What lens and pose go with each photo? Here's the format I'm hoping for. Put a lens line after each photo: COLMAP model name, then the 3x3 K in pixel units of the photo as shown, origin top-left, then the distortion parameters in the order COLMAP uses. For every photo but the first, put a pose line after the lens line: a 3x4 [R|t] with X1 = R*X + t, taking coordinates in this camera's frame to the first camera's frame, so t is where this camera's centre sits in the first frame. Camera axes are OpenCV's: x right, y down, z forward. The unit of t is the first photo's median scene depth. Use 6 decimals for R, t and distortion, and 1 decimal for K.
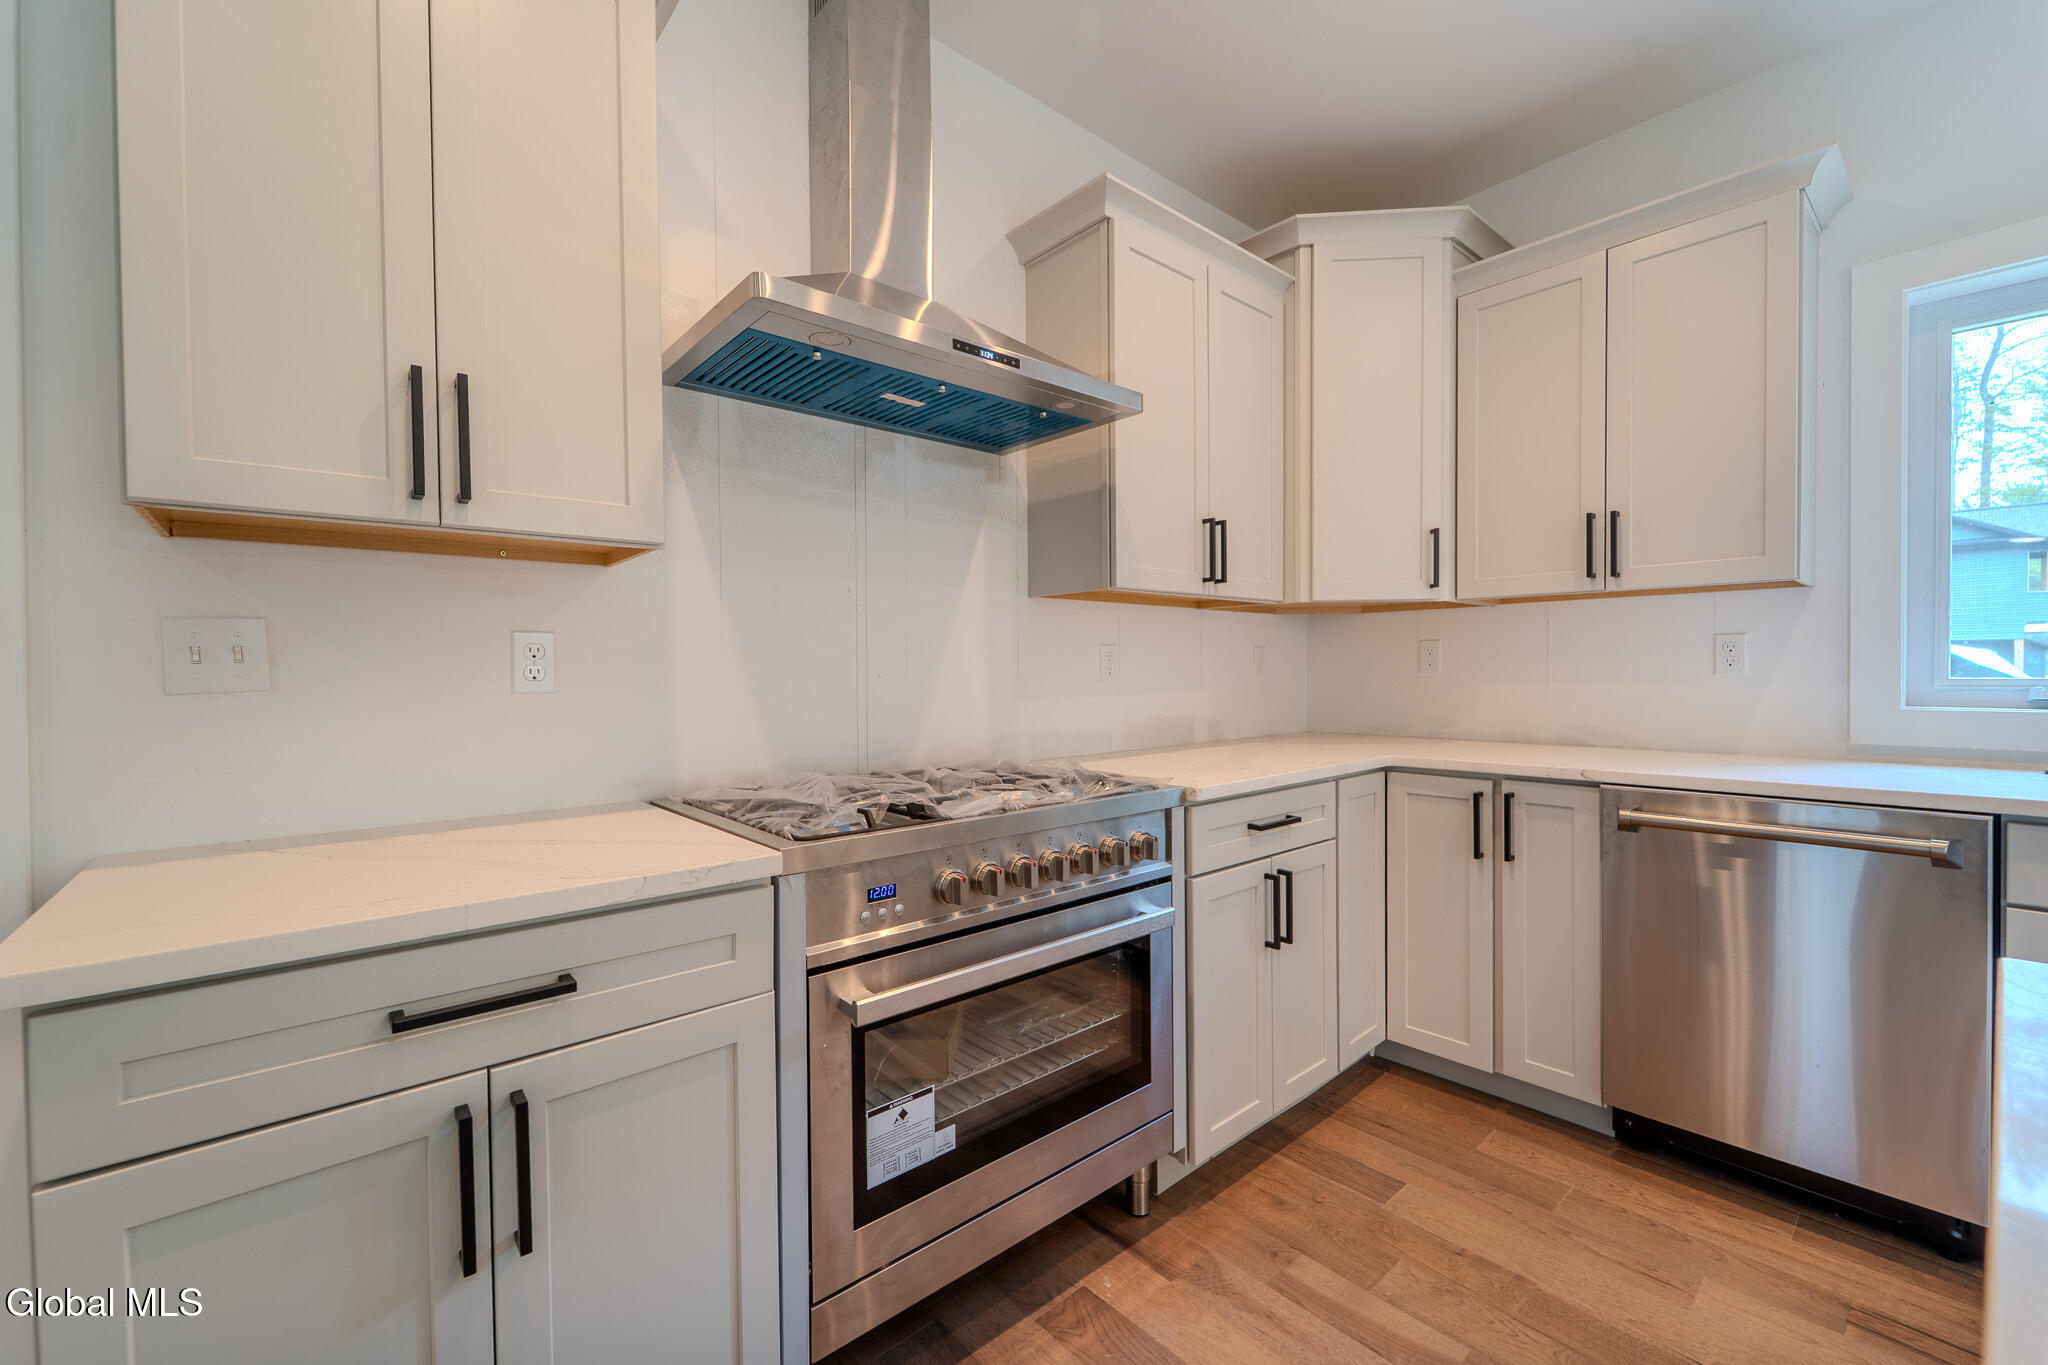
lens RADIAL K [[831.5, 0, 1023.3], [0, 831.5, 682.6], [0, 0, 1]] dist [0.005671, -0.003369]
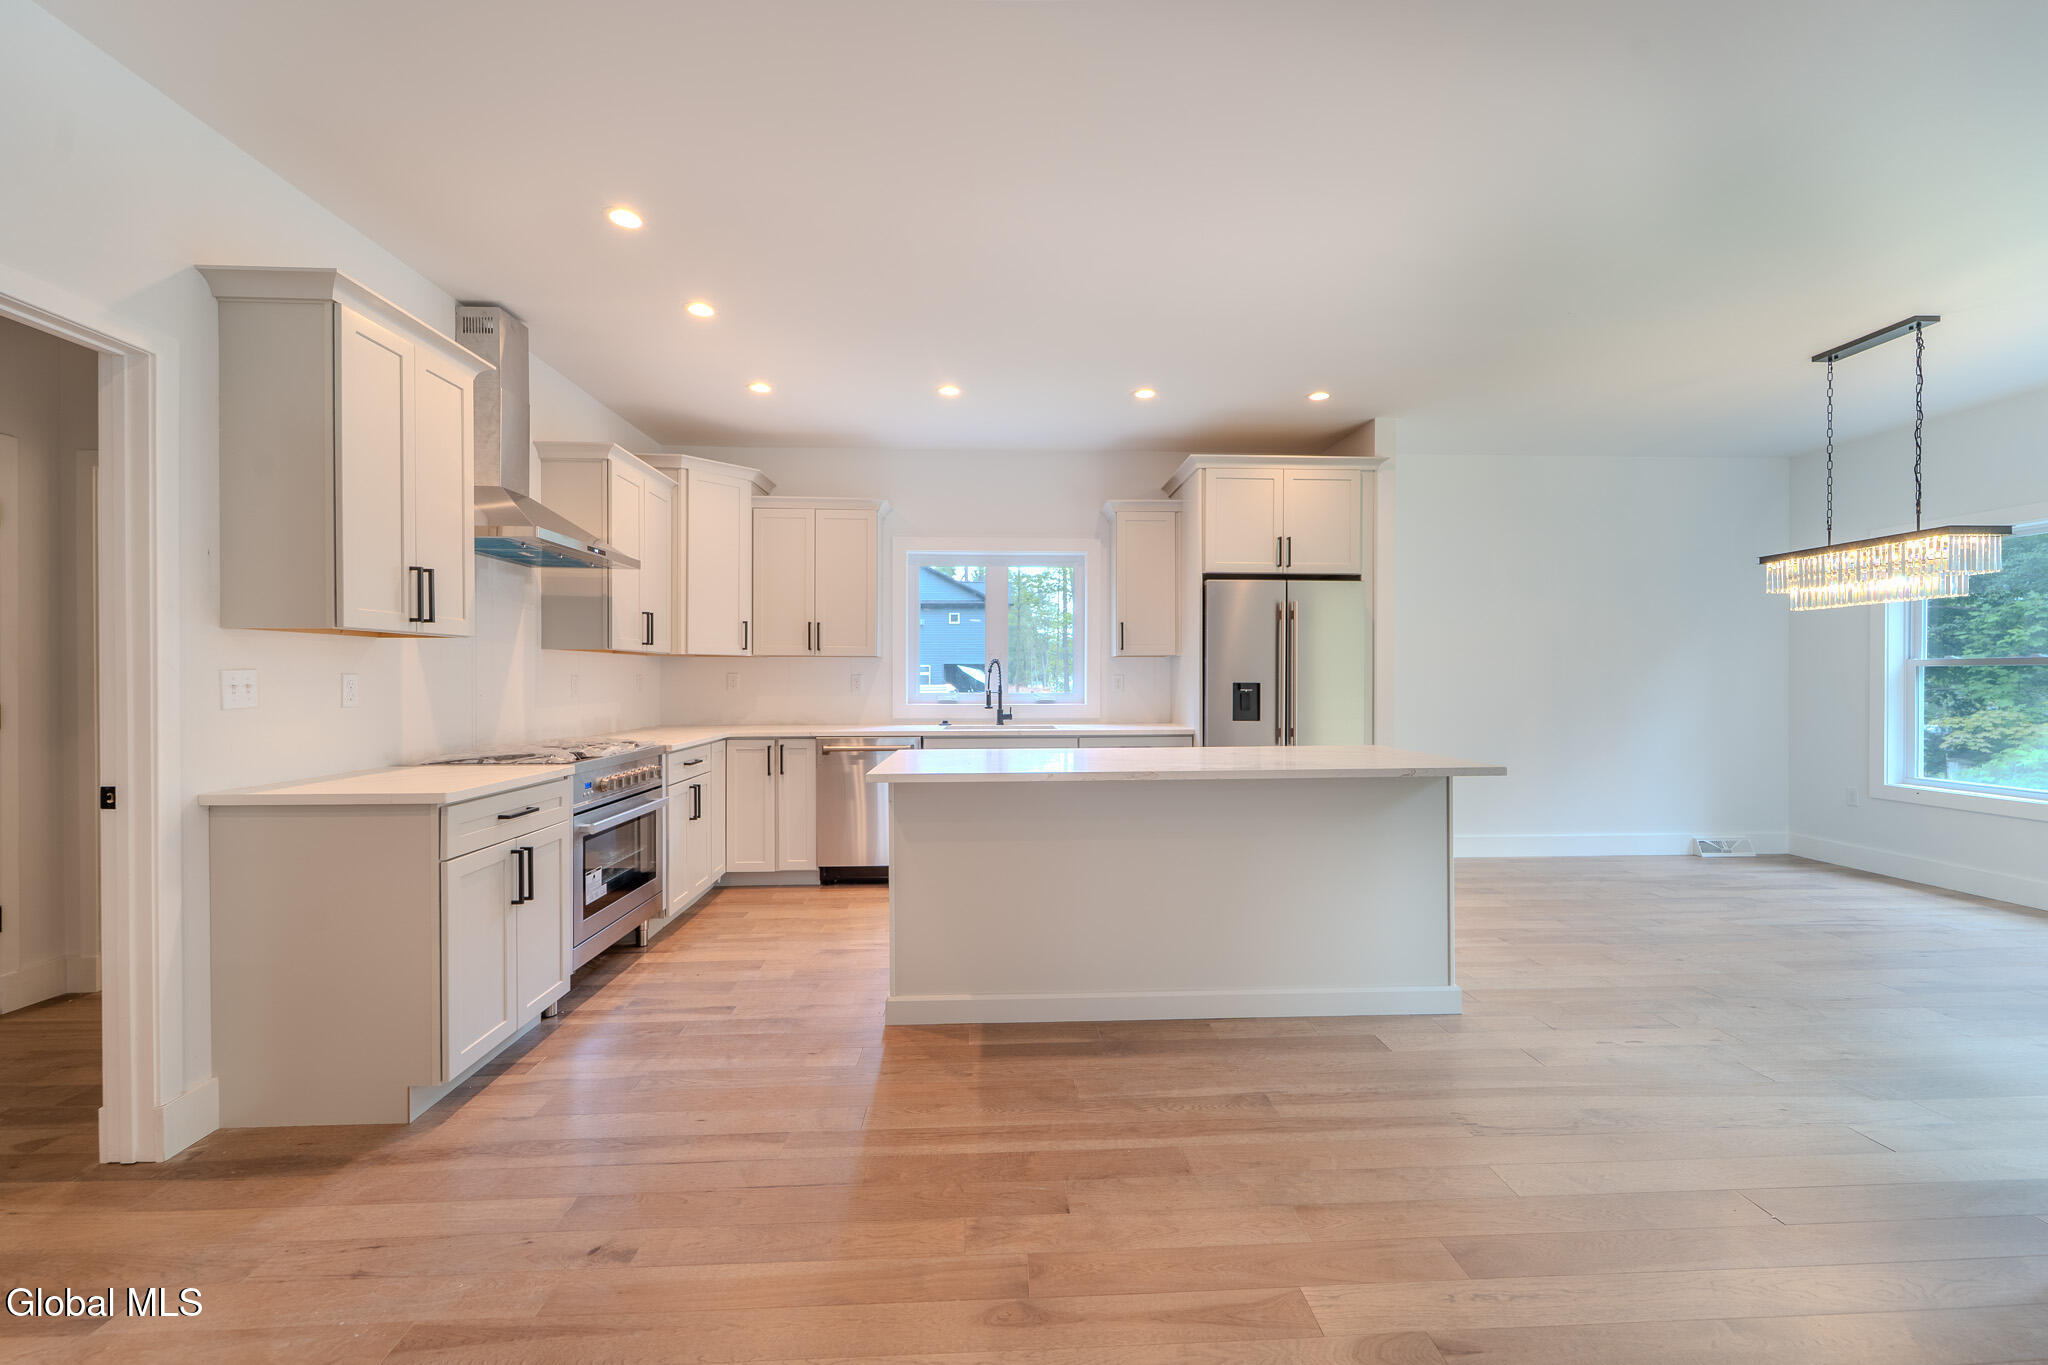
lens RADIAL K [[831.5, 0, 1027.1], [0, 831.5, 683.7], [0, 0, 1]] dist [0.005671, -0.003369]
pose [[0.614825, 0.003338, 0.788657, -0.798499], [0.004608, 0.999959, -0.007824, -0.012551], [-0.788650, 0.008445, 0.614784, -0.929193]]
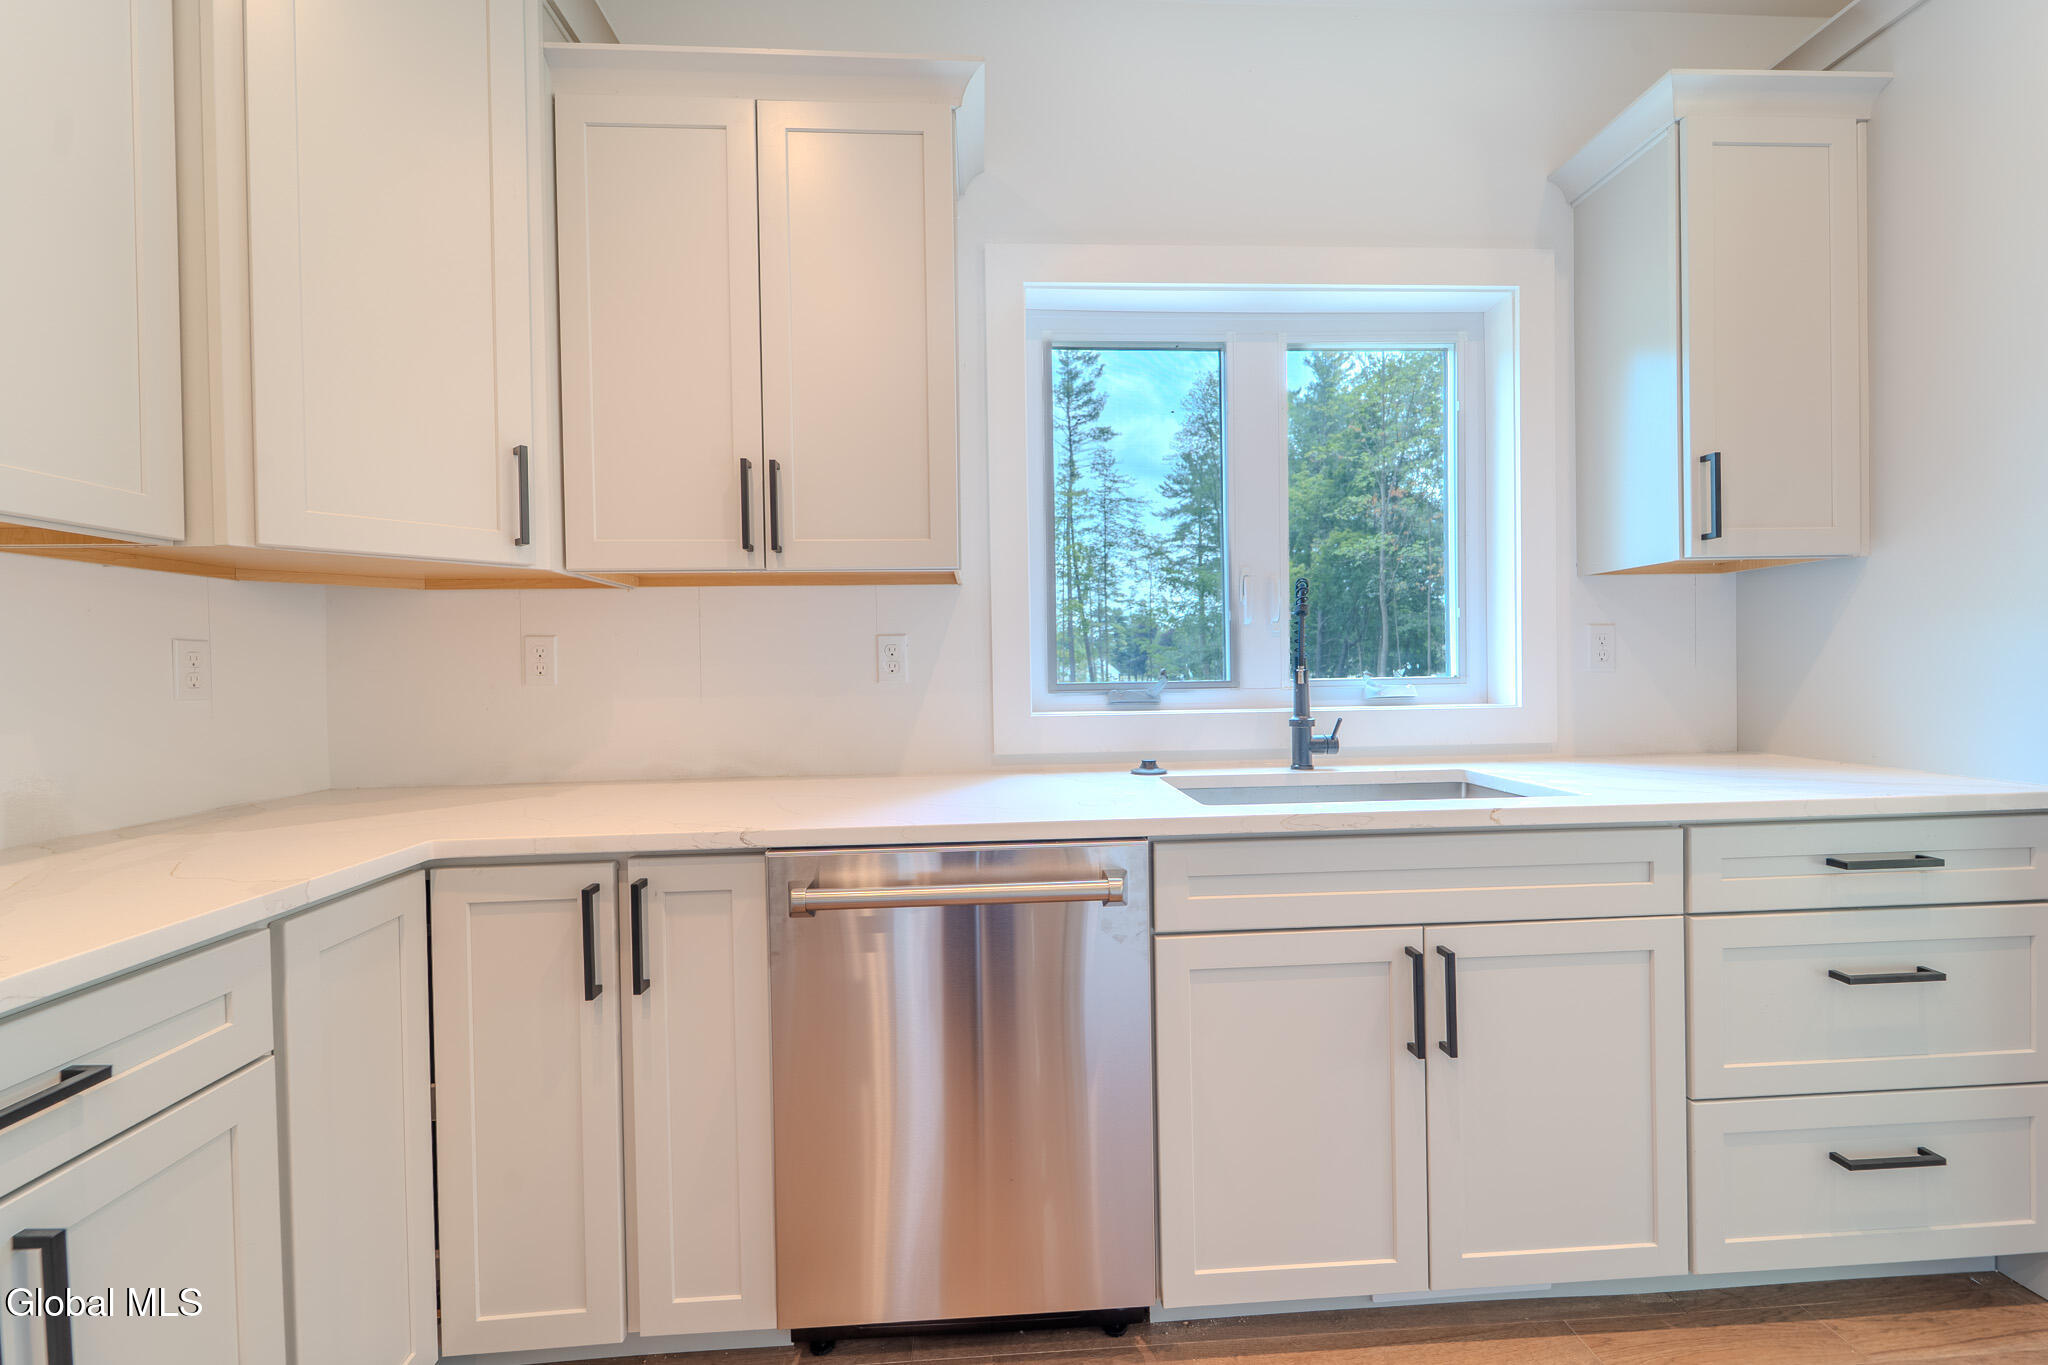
lens RADIAL K [[831.5, 0, 1023.9], [0, 831.5, 682.2], [0, 0, 1]] dist [0.005671, -0.003369]
pose [[0.612980, -0.014113, 0.789973, 0.274371], [0.022820, 0.999740, 0.000153, -0.007445], [-0.789769, 0.017933, 0.613142, 0.396547]]
